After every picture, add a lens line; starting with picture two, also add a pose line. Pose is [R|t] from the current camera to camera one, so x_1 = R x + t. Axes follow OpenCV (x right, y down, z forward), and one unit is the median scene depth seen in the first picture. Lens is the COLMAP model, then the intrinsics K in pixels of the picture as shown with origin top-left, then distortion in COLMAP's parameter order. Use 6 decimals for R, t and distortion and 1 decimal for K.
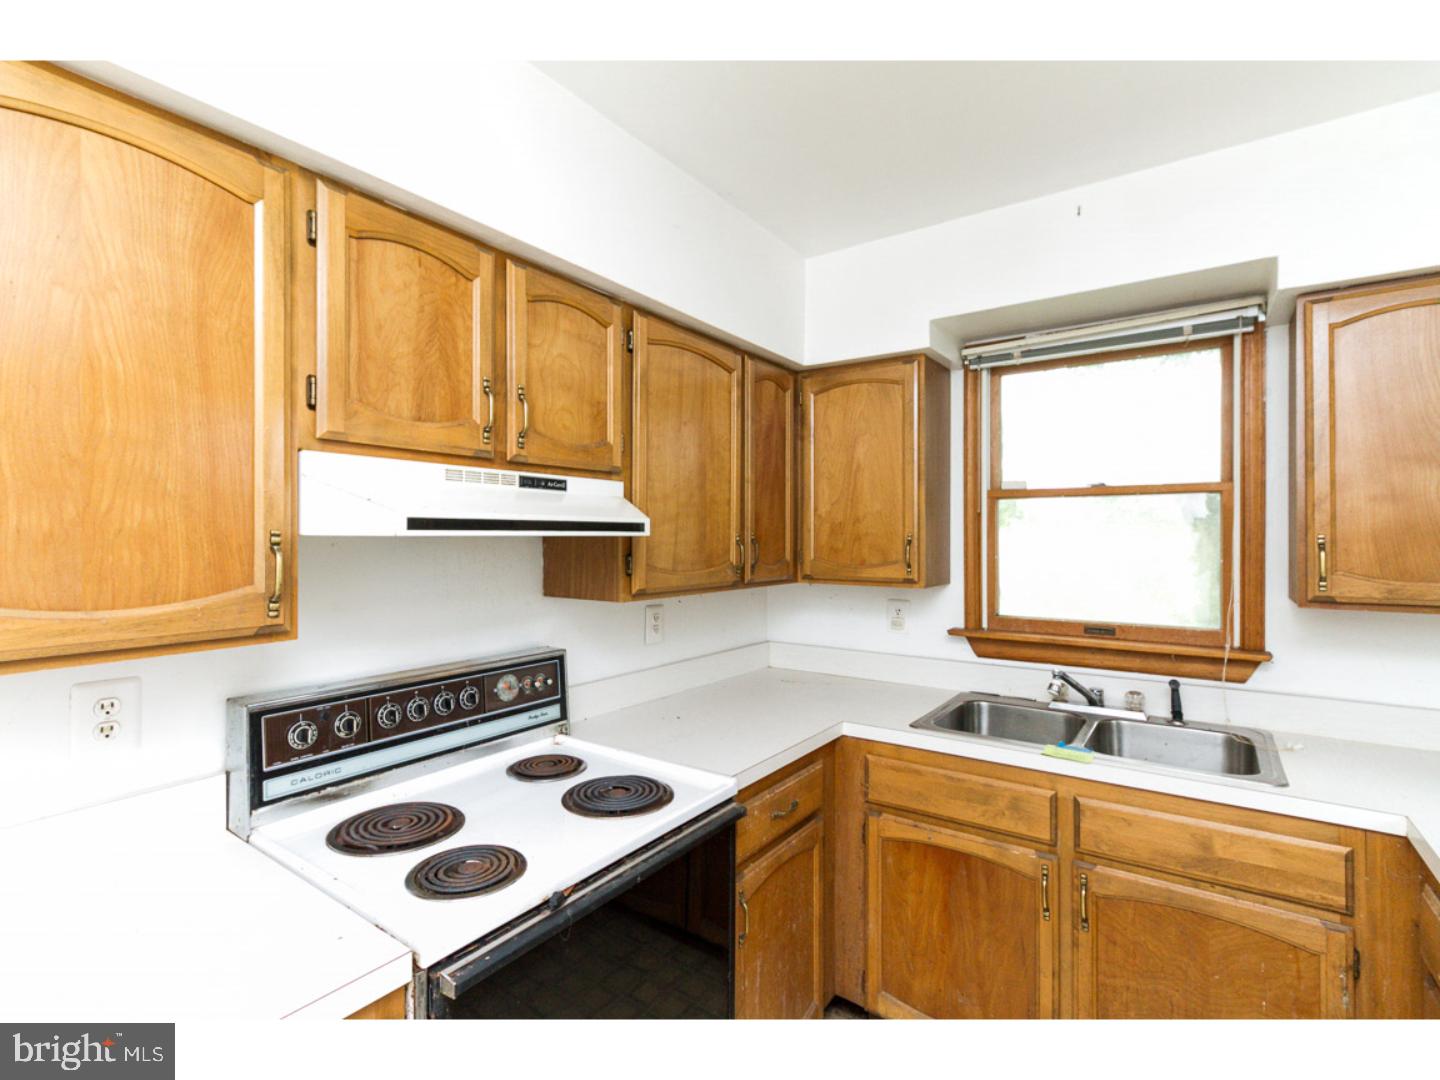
lens RADIAL K [[692.3, 0, 720.0], [0, 692.3, 540.0], [0, 0, 1]] dist [0.001336, 0.000316]
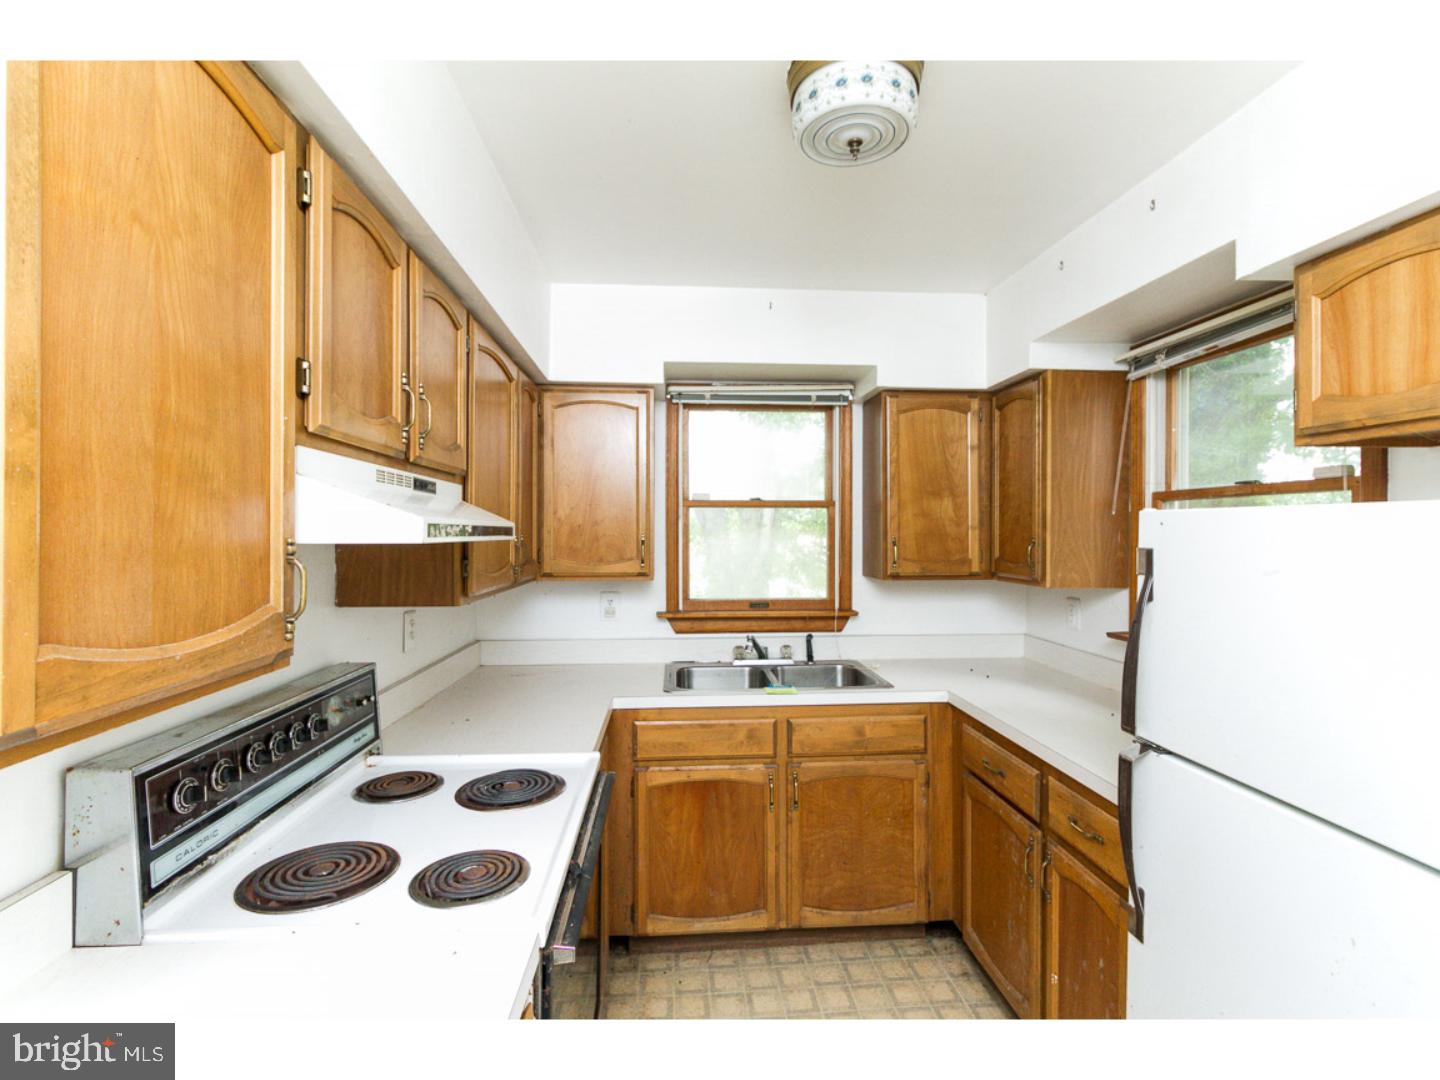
lens RADIAL K [[681.2, 0, 730.6], [0, 681.2, 534.9], [0, 0, 1]] dist [-0.000839, -0.000228]
pose [[0.760599, -0.001901, 0.649219, -0.451453], [0.003361, 0.999994, -0.001010, -0.009214], [-0.649213, 0.002951, 0.760601, 0.003606]]
